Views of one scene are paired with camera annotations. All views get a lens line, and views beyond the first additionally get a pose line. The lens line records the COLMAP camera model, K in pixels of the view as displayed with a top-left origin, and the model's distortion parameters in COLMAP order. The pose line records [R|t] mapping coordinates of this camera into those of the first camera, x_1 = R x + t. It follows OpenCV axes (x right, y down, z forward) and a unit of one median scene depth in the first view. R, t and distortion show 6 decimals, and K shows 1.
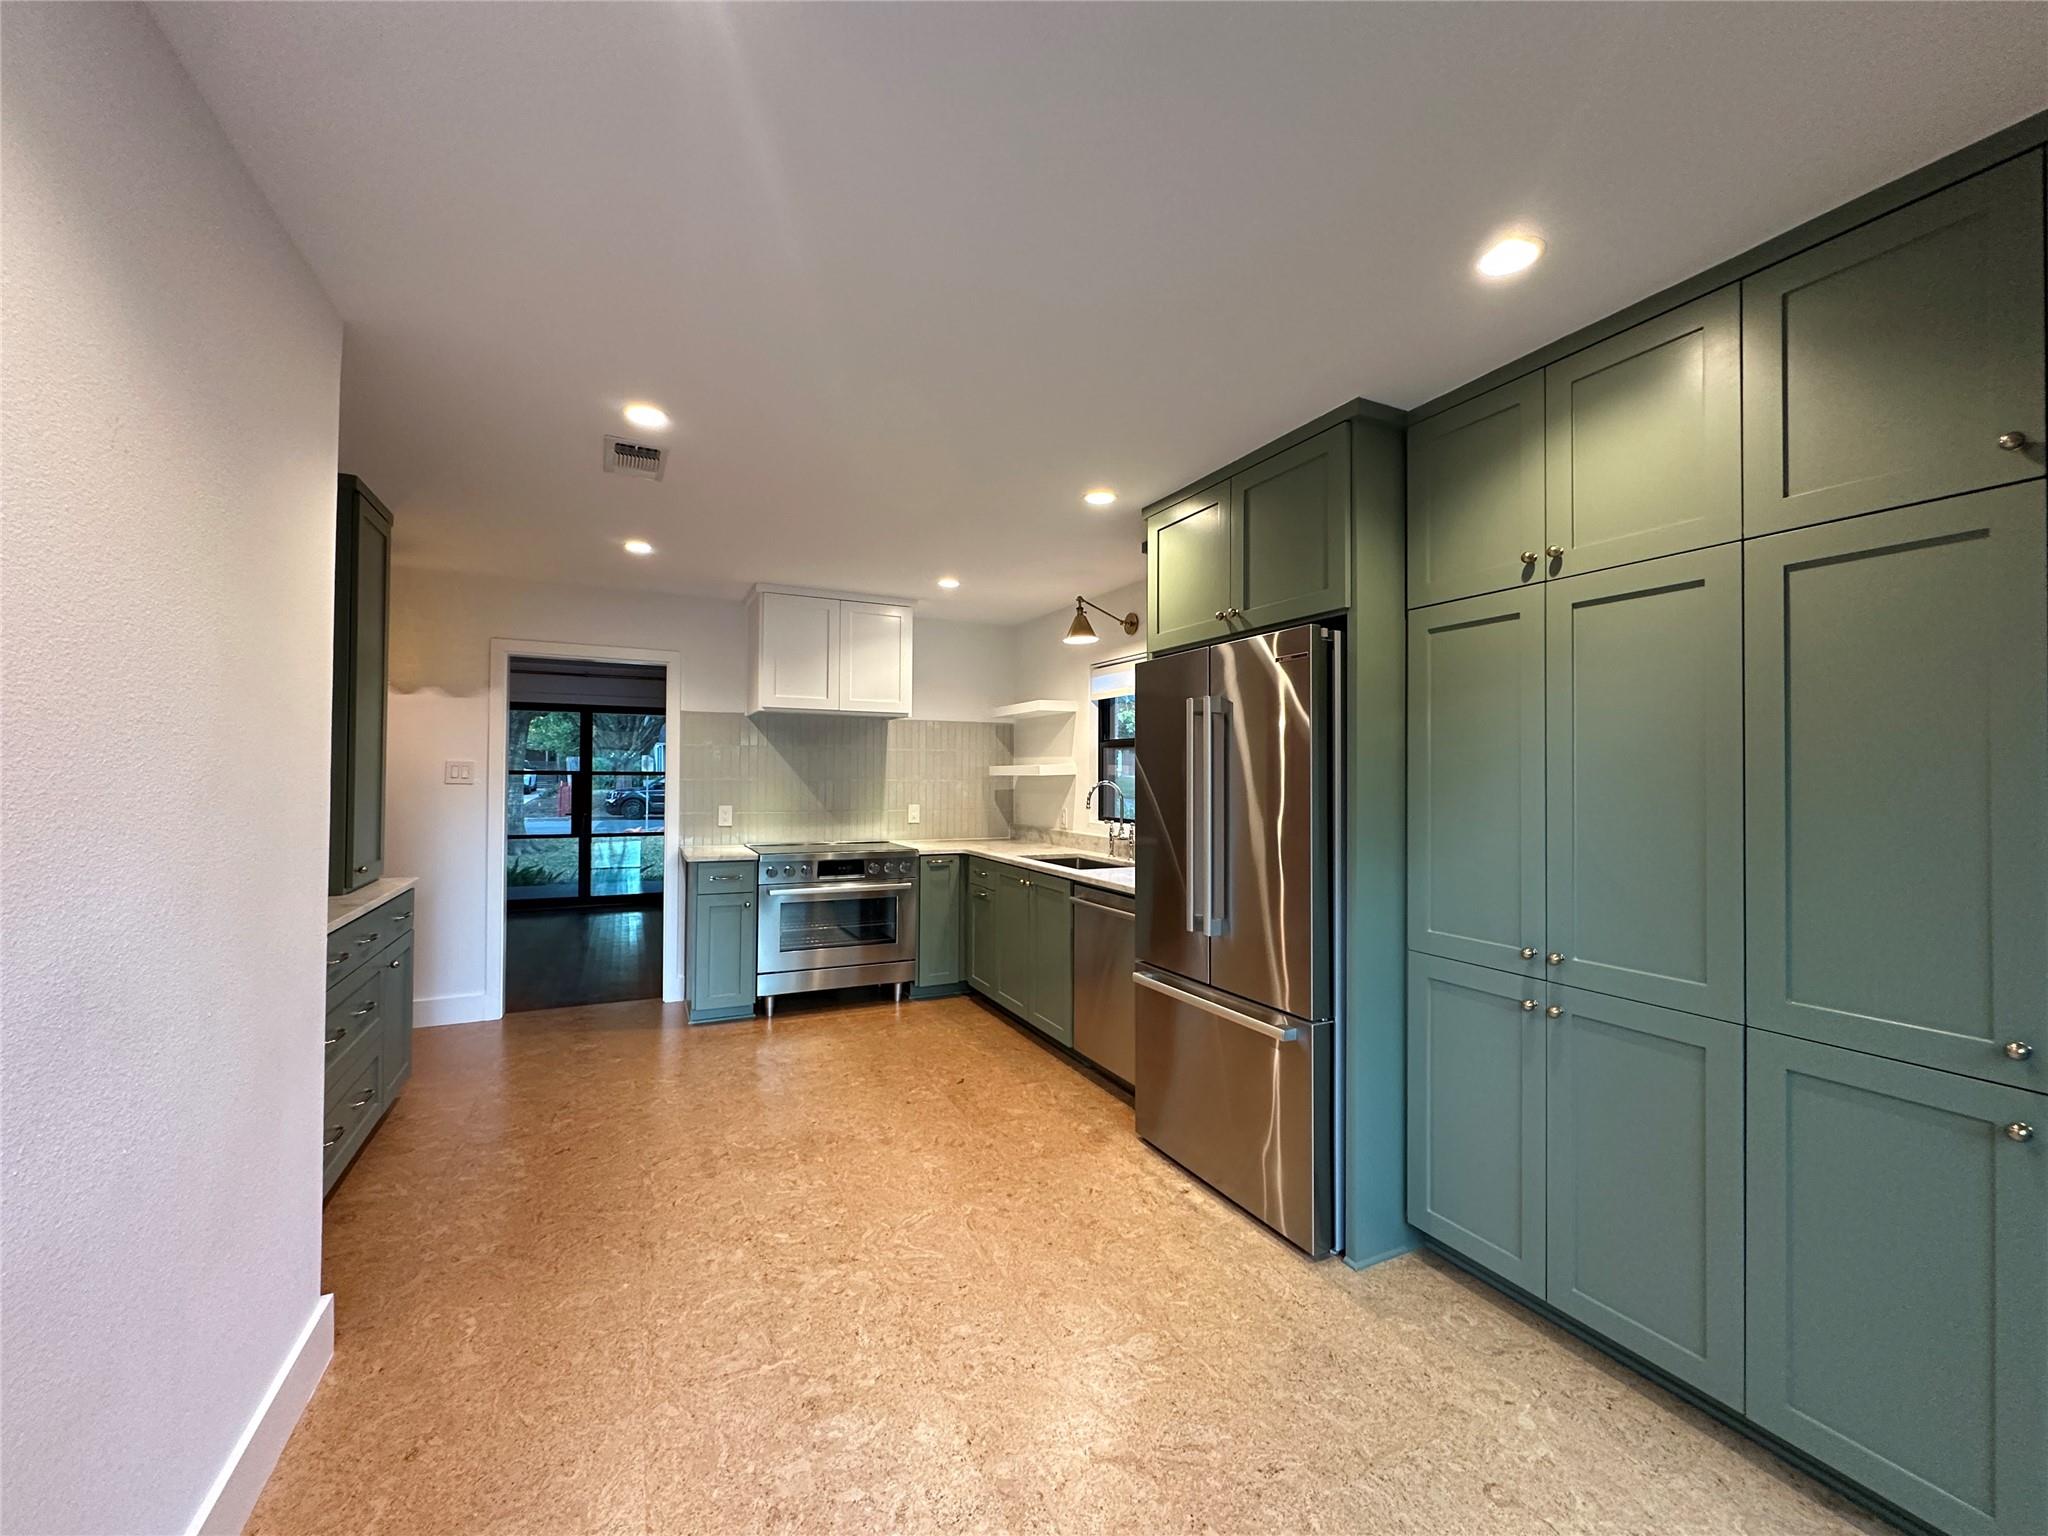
lens RADIAL K [[814.7, 0, 1024.9], [0, 814.7, 766.7], [0, 0, 1]] dist [-0.004757, 0.000615]
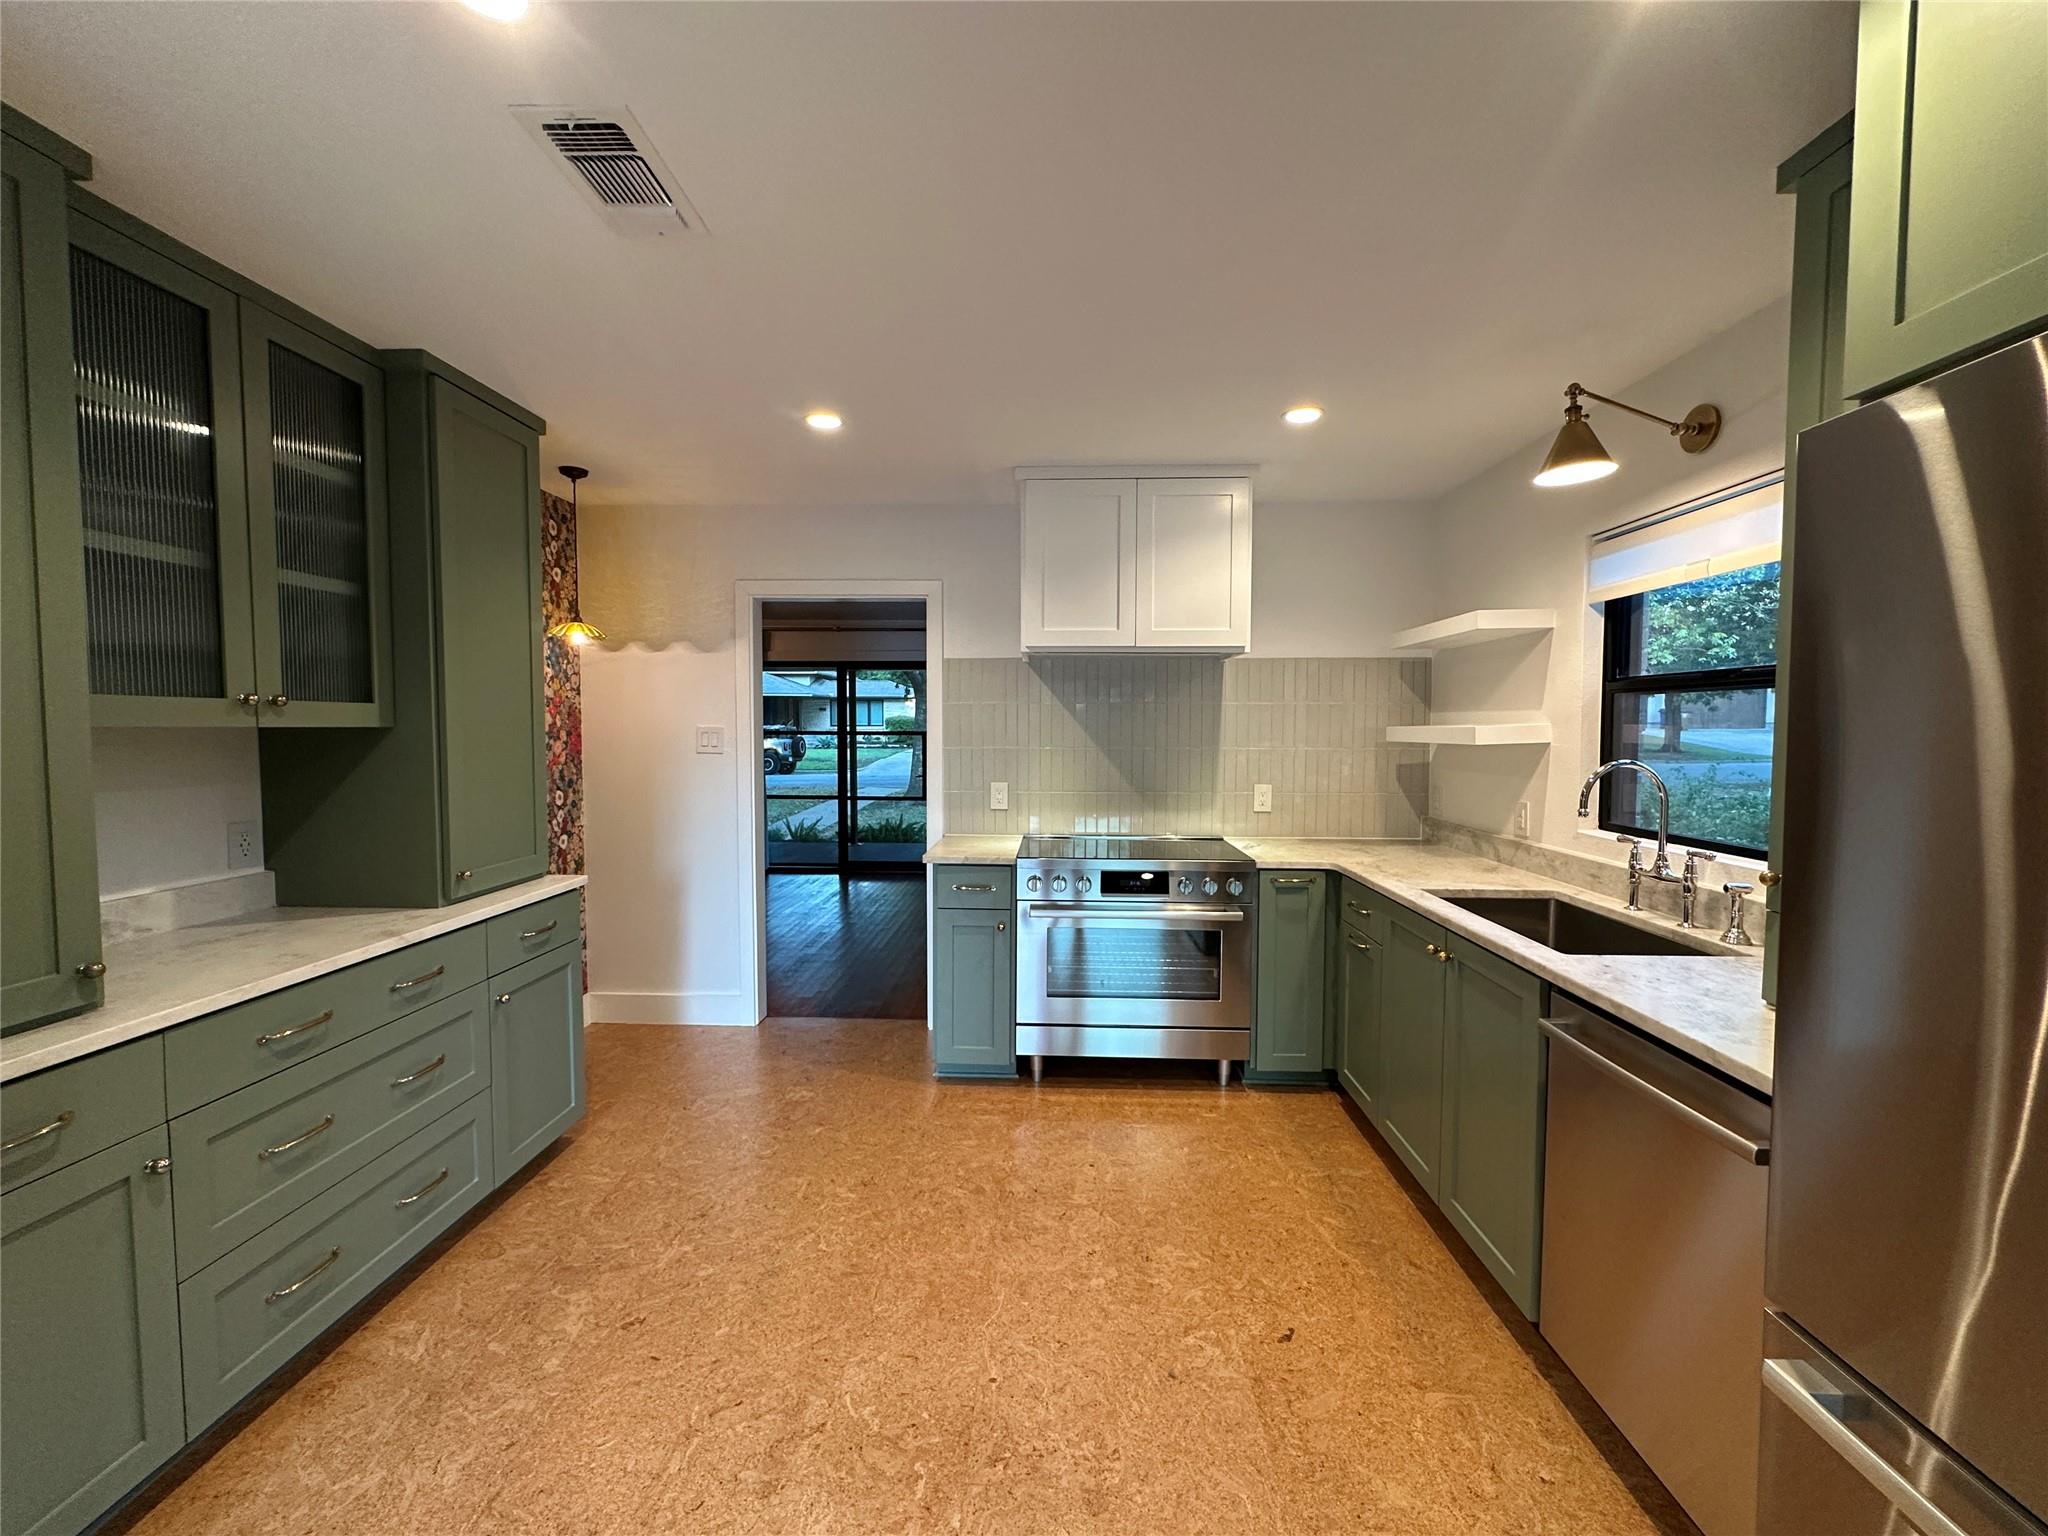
lens RADIAL K [[814.7, 0, 1024.9], [0, 814.7, 766.7], [0, 0, 1]] dist [-0.004757, 0.000615]
pose [[0.879947, 0.017373, -0.474755, 0.012165], [0.010024, 0.998430, 0.055117, -0.008918], [0.474967, -0.053259, 0.878391, 0.386400]]
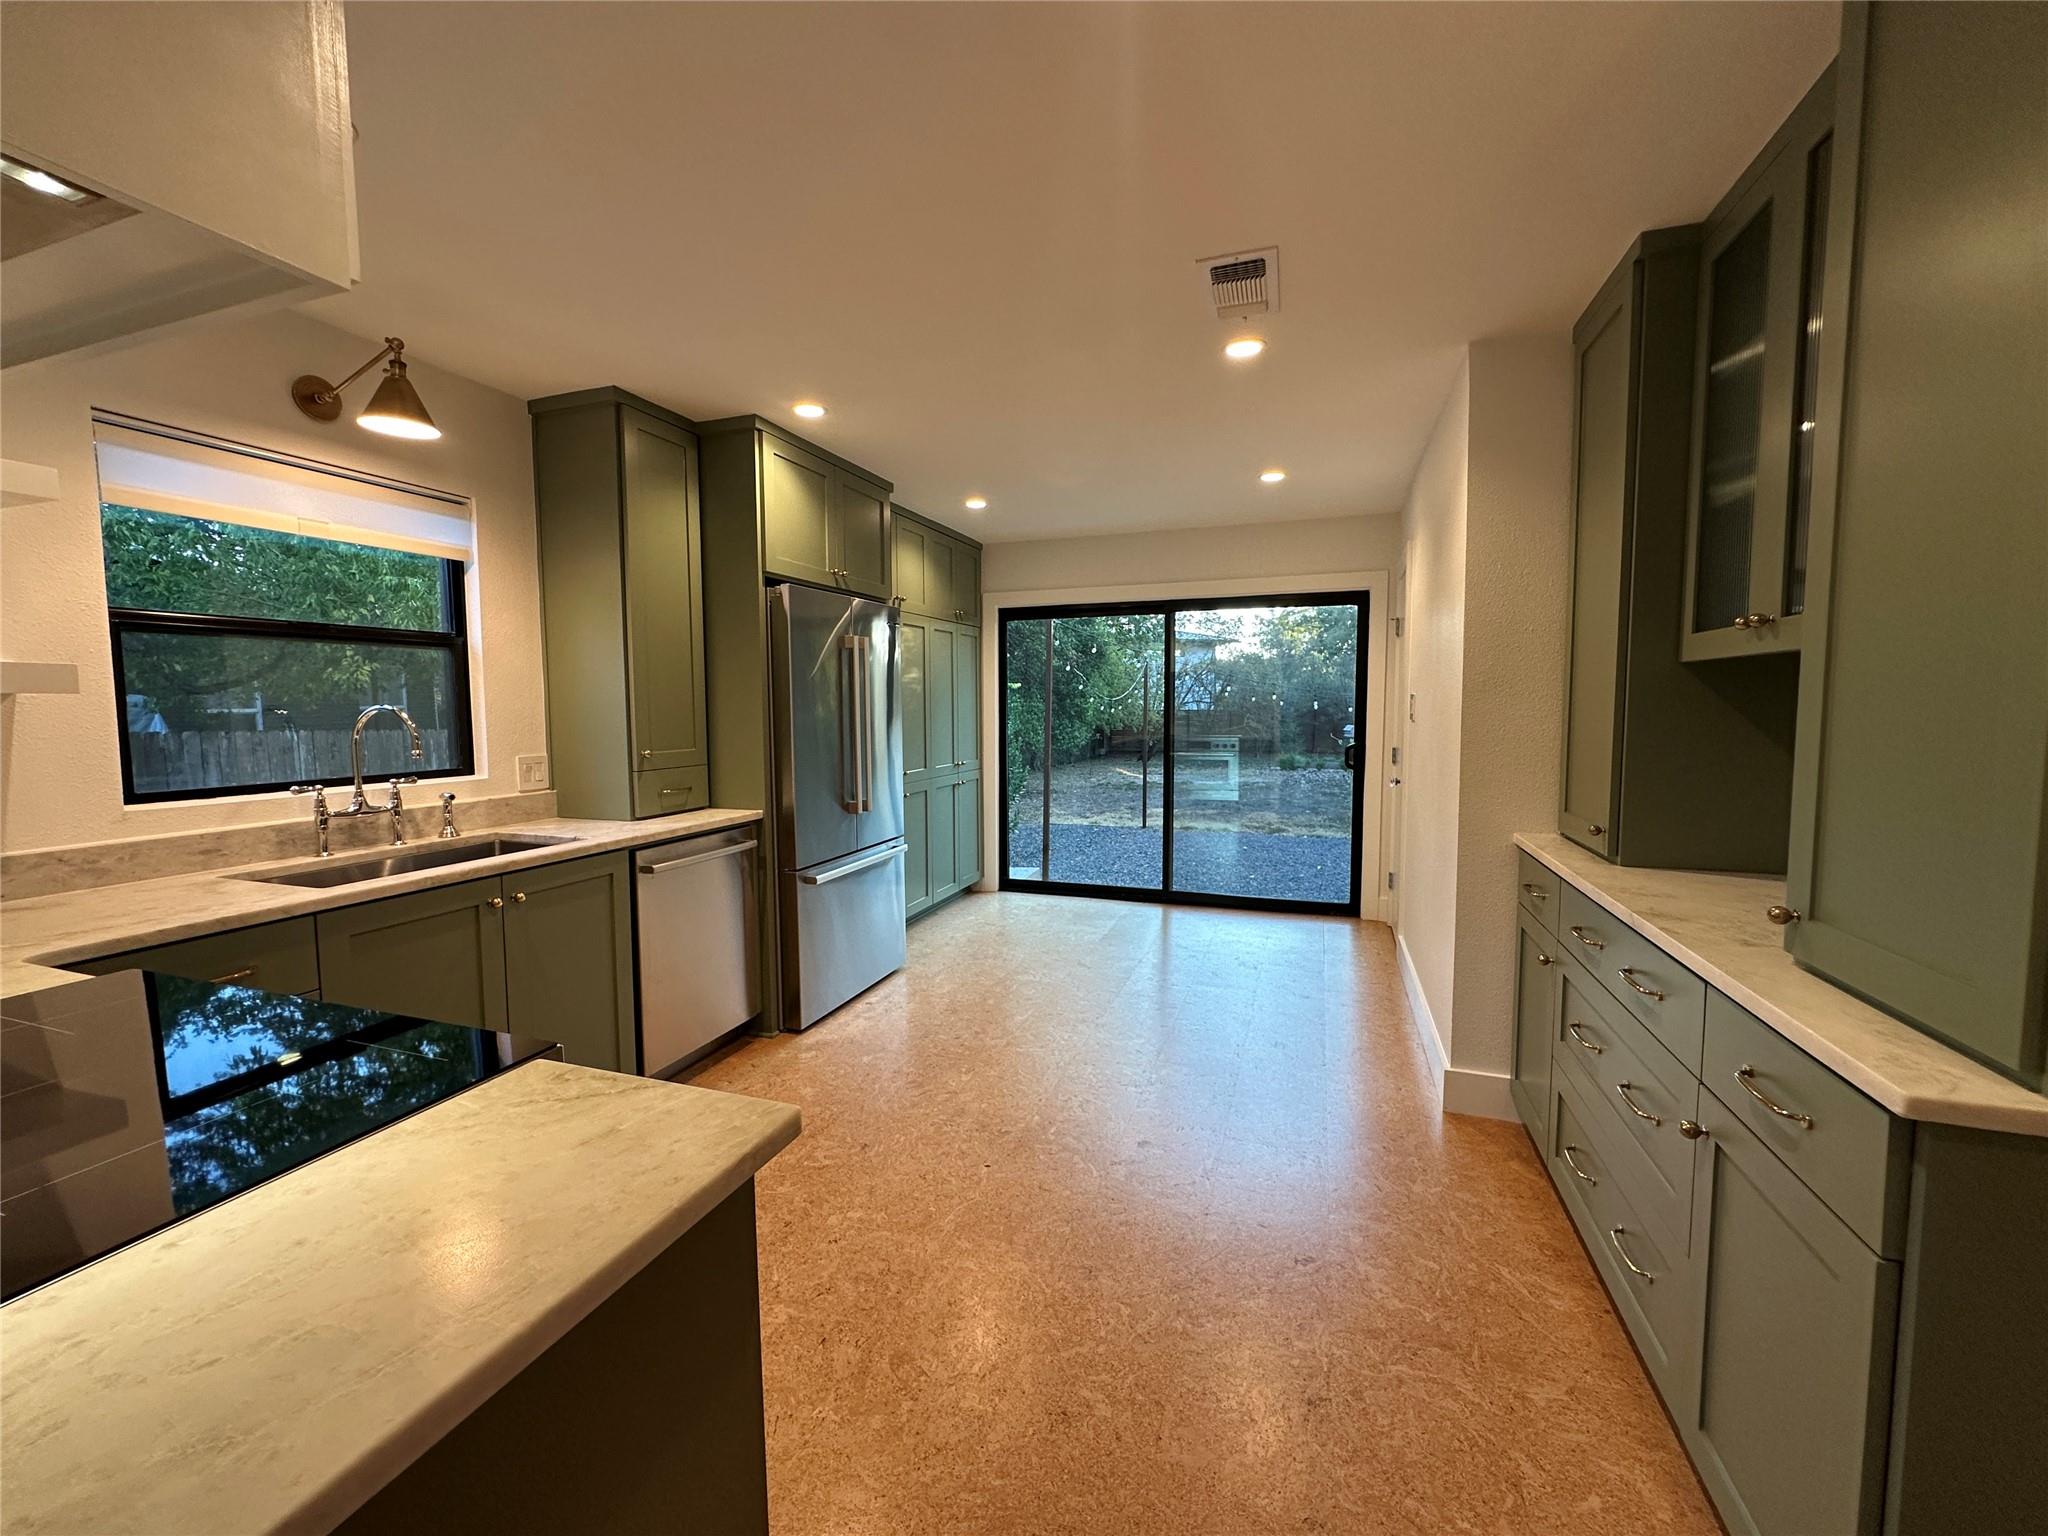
lens RADIAL K [[814.7, 0, 1024.9], [0, 814.7, 766.7], [0, 0, 1]] dist [-0.004757, 0.000615]
pose [[-0.697491, -0.057533, 0.714280, -0.559325], [-0.005633, 0.997181, 0.074819, 0.015202], [-0.716571, 0.048162, -0.695849, 1.044274]]
